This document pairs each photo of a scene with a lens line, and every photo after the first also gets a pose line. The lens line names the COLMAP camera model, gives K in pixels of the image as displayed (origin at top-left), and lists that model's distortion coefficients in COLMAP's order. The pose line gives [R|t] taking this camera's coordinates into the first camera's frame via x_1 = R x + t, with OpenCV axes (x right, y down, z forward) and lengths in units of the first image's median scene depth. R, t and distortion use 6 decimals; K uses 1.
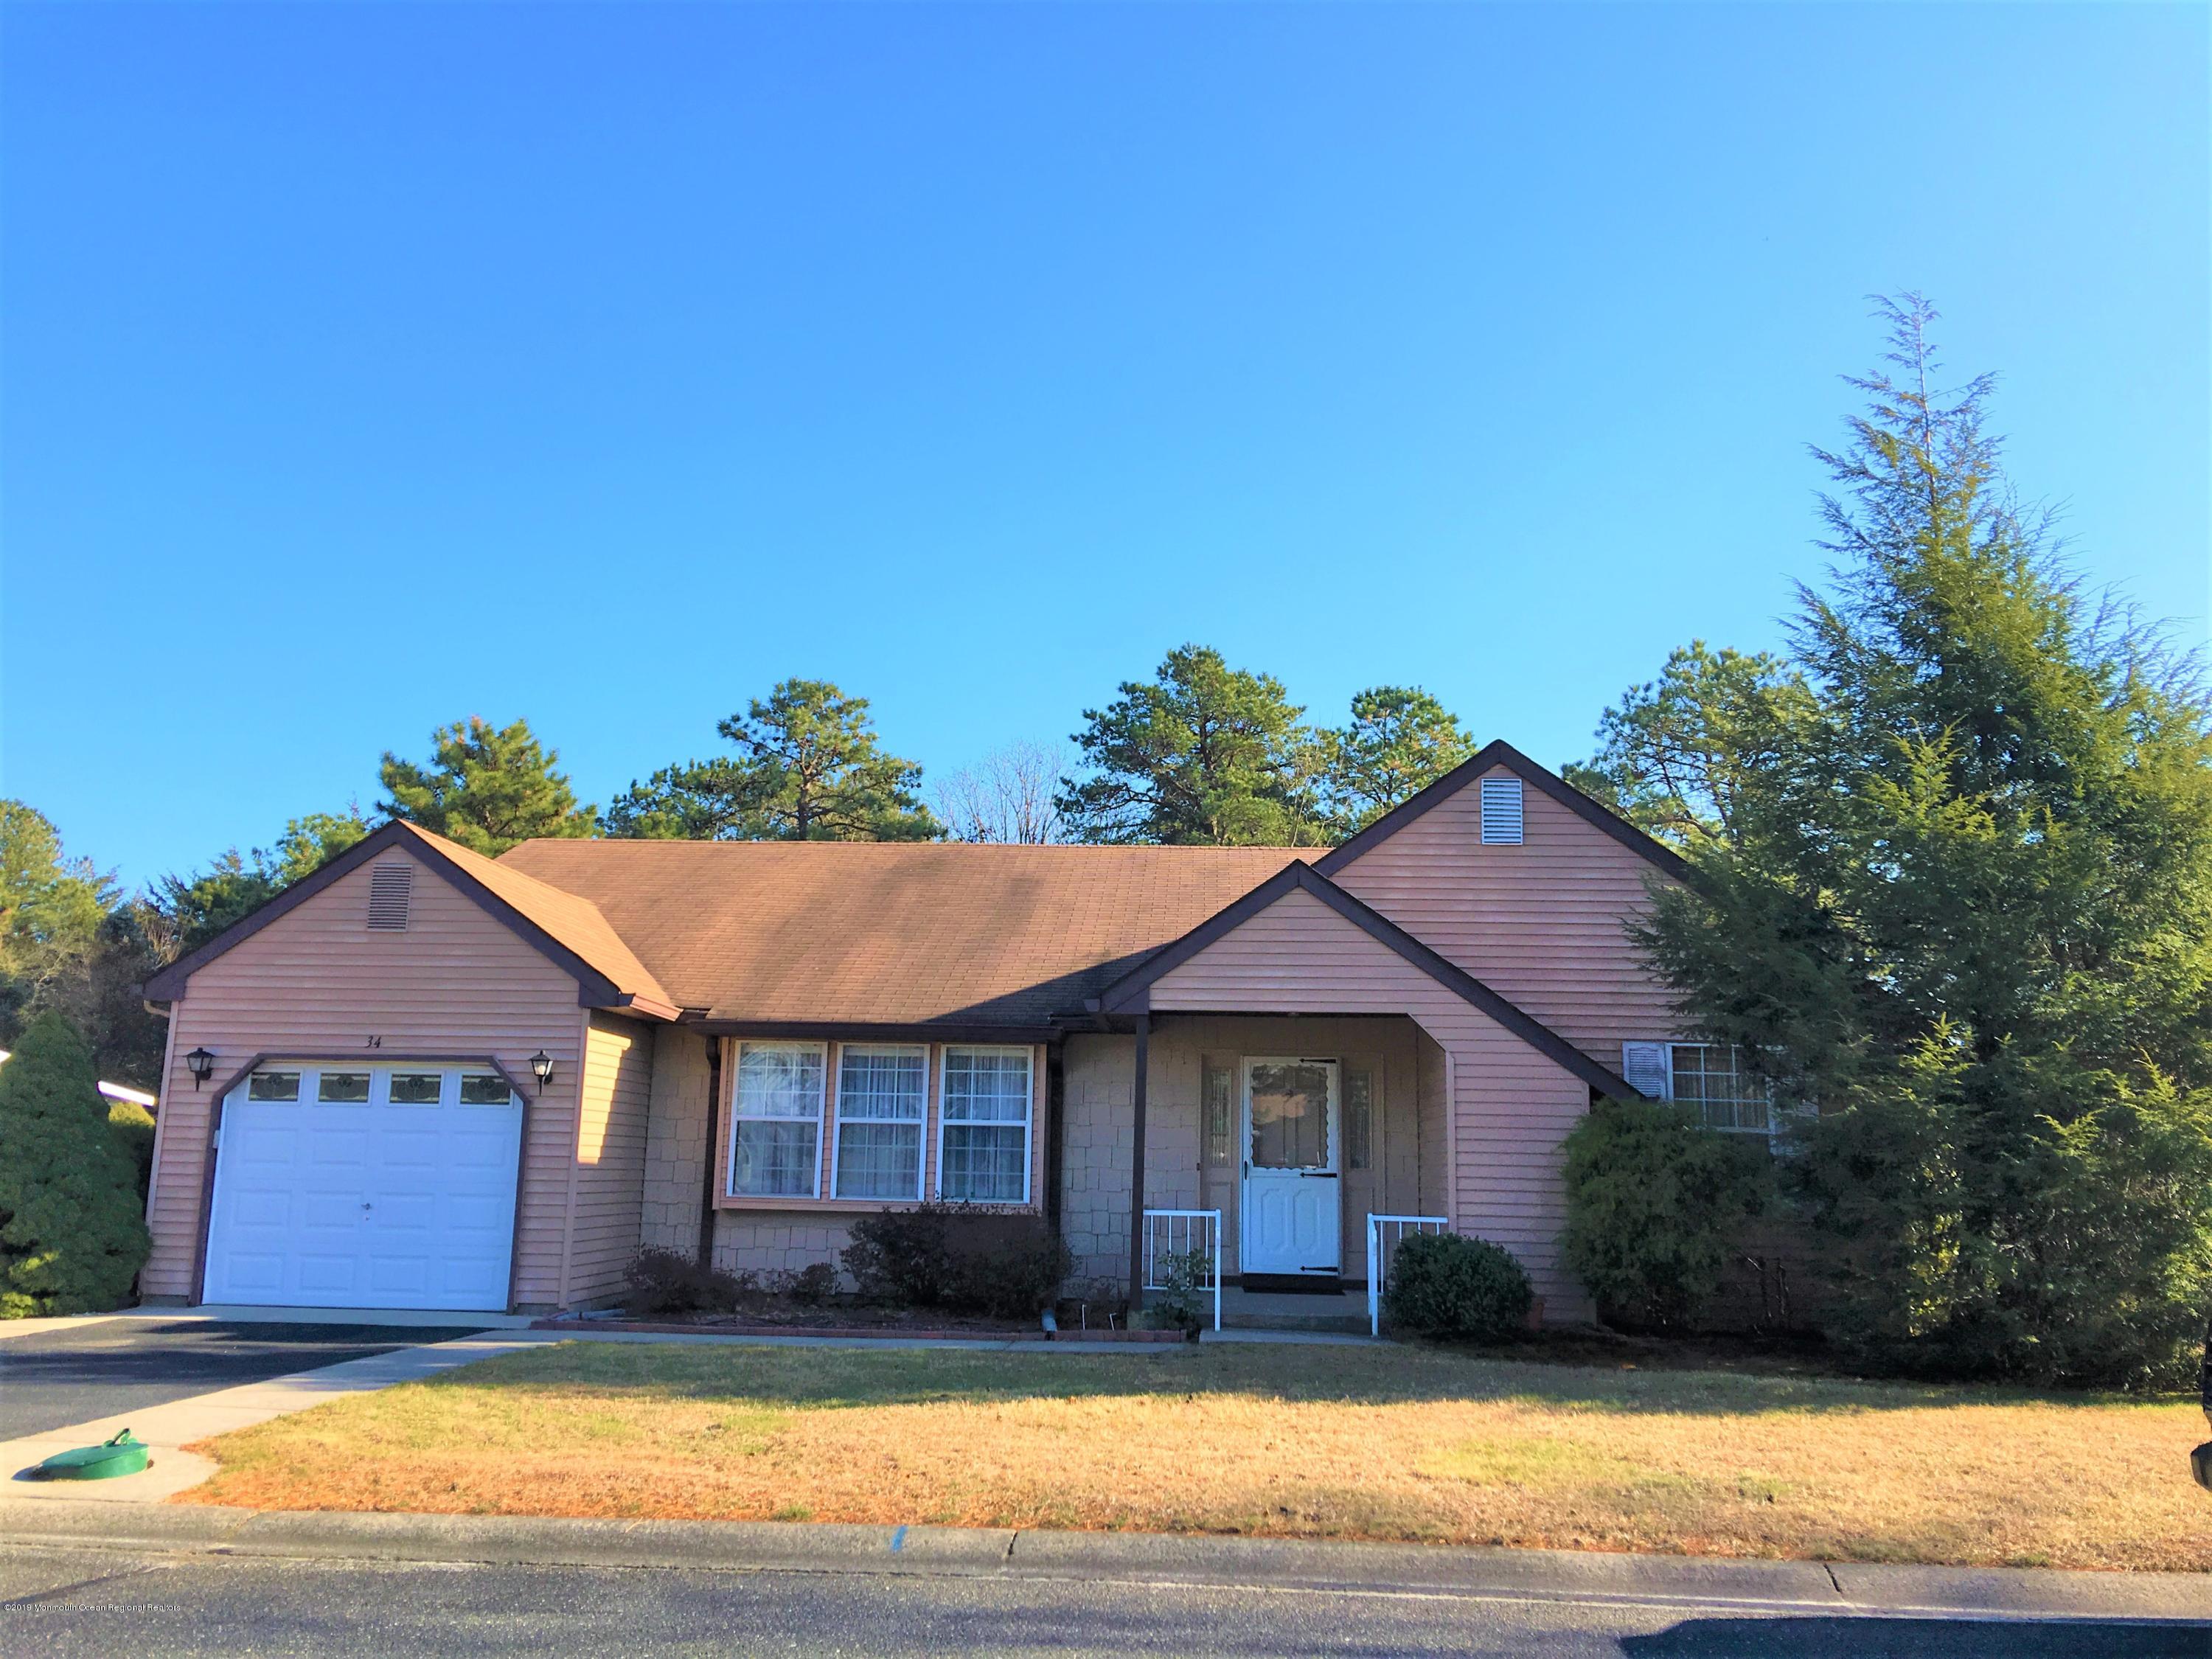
lens RADIAL K [[1859.5, 0, 1104.6], [0, 1859.5, 831.4], [0, 0, 1]] dist [0.064524, -0.102151]
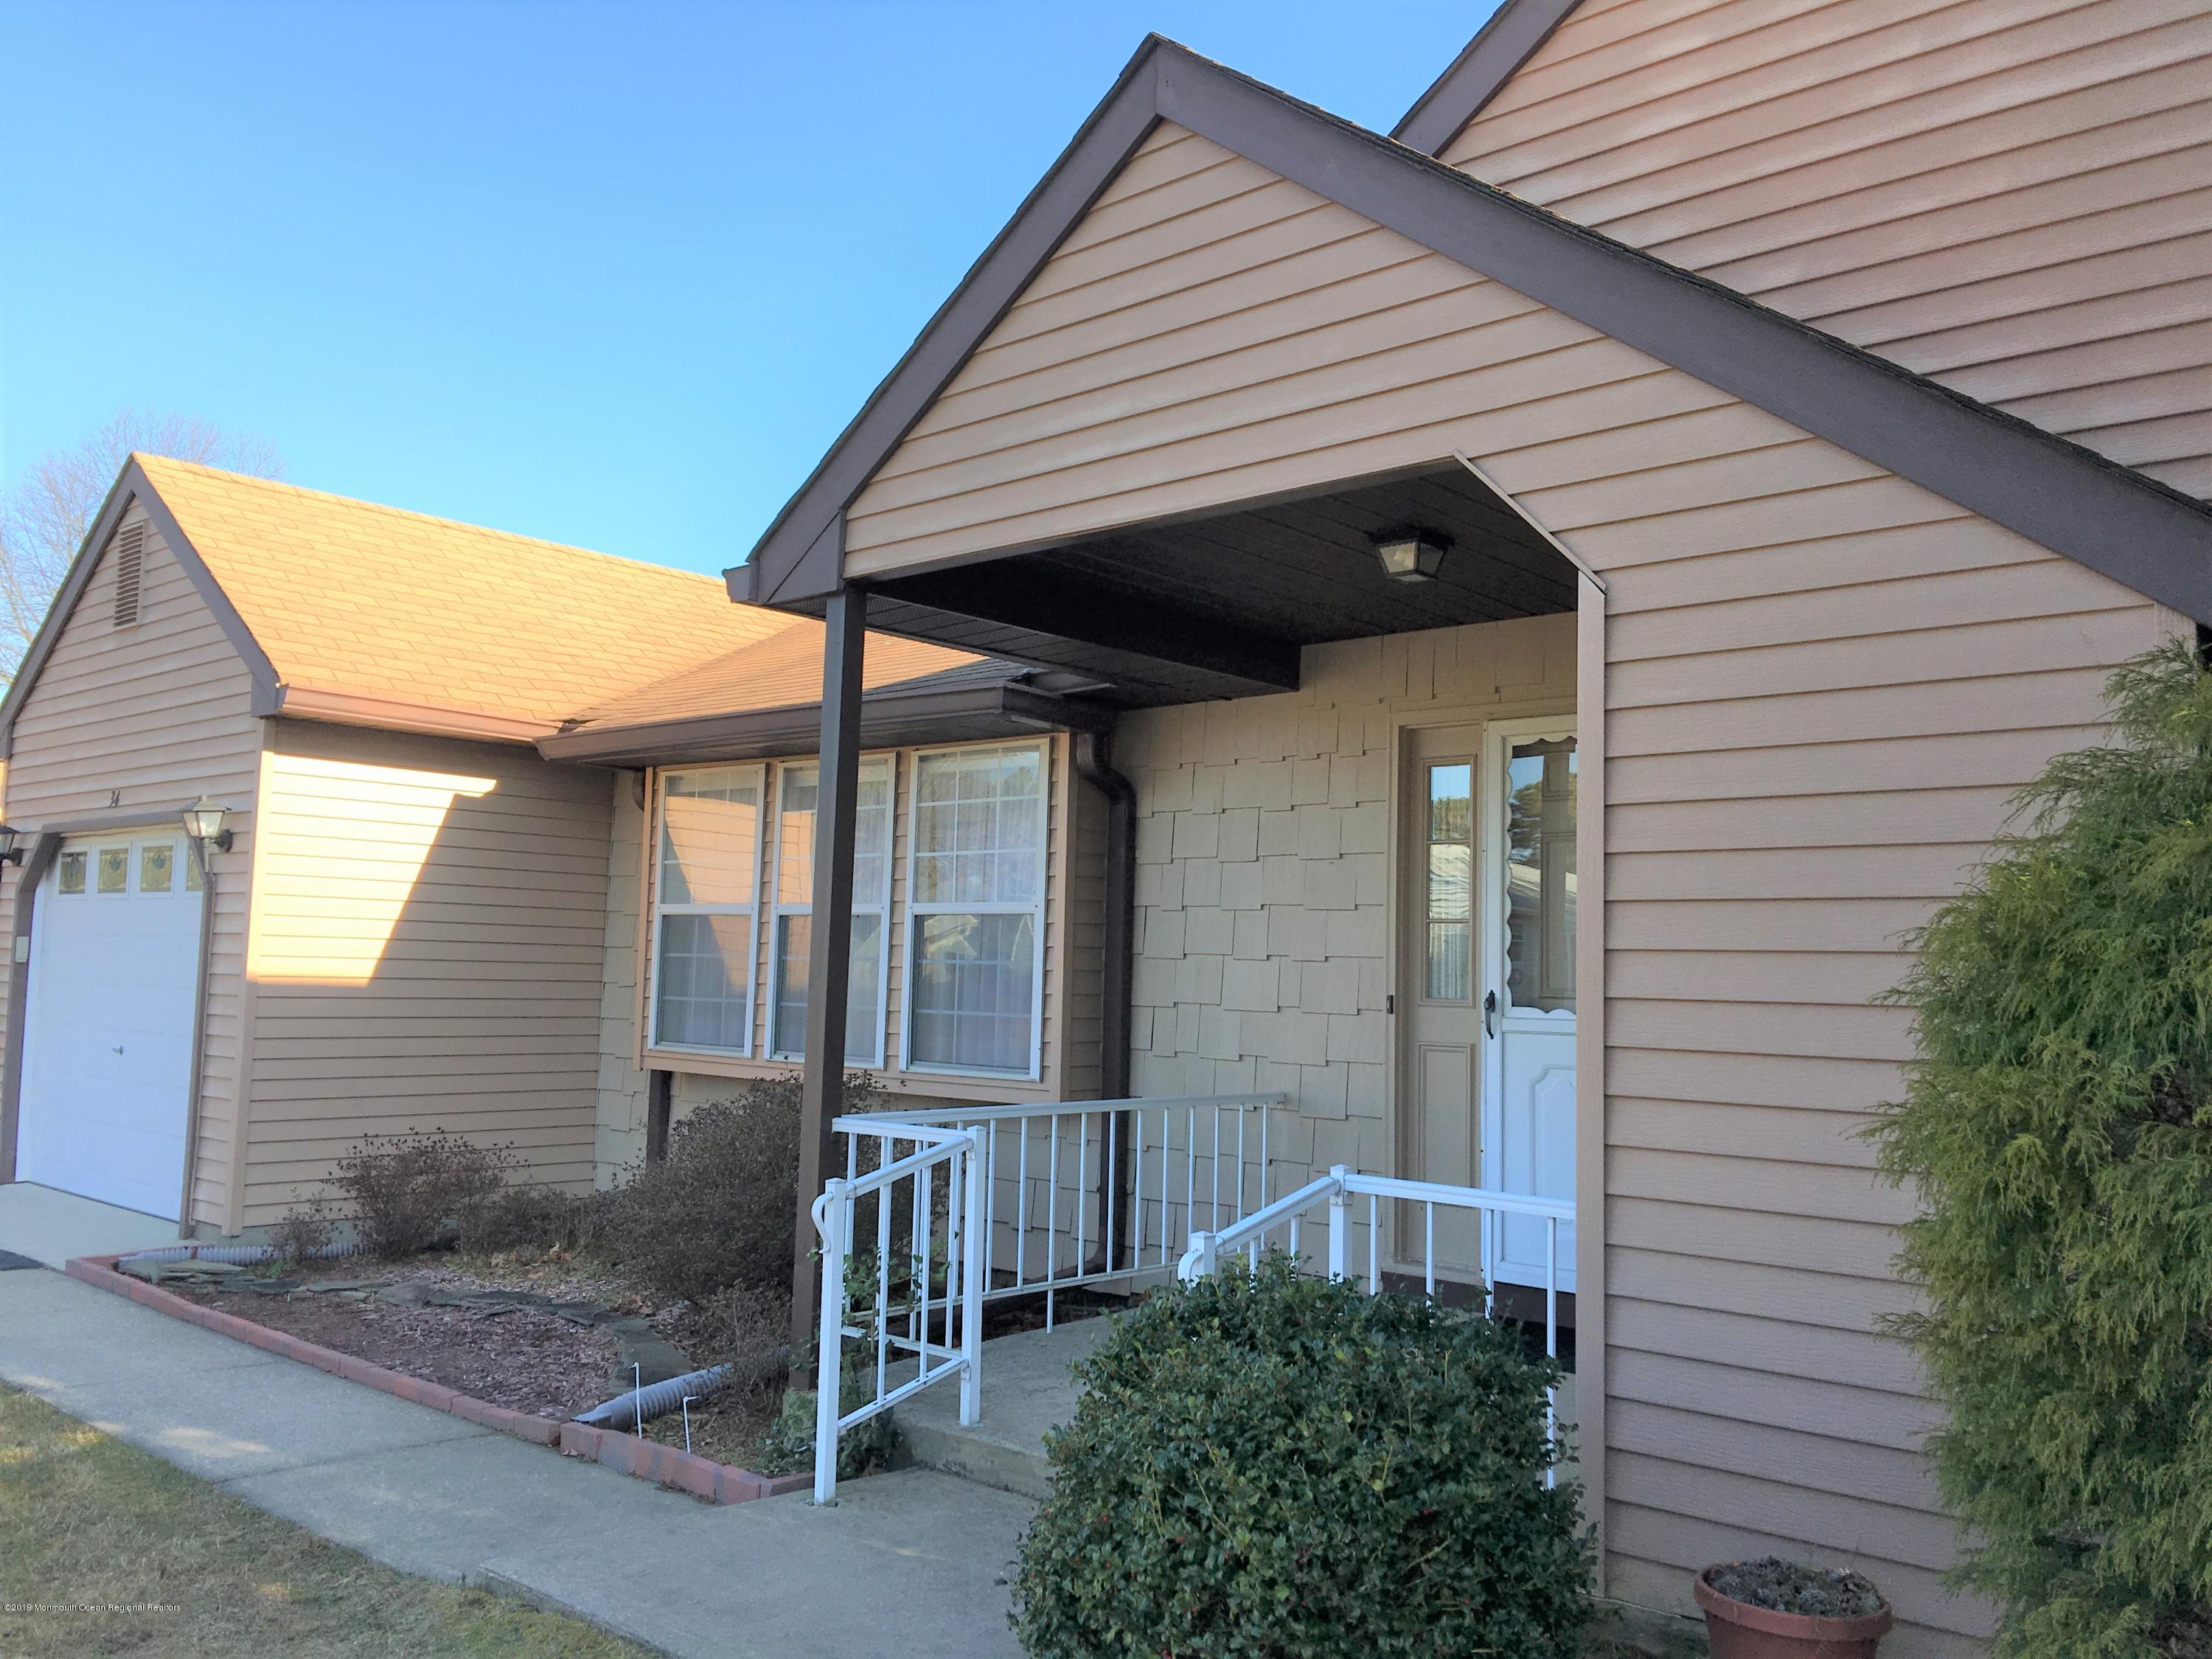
lens RADIAL K [[1859.5, 0, 1106.1], [0, 1859.5, 820.5], [0, 0, 1]] dist [0.064524, -0.102151]
pose [[0.762461, -0.055225, -0.644673, 0.288815], [0.105176, 0.993678, 0.039270, 0.130274], [0.638429, -0.097746, 0.763449, 0.723922]]
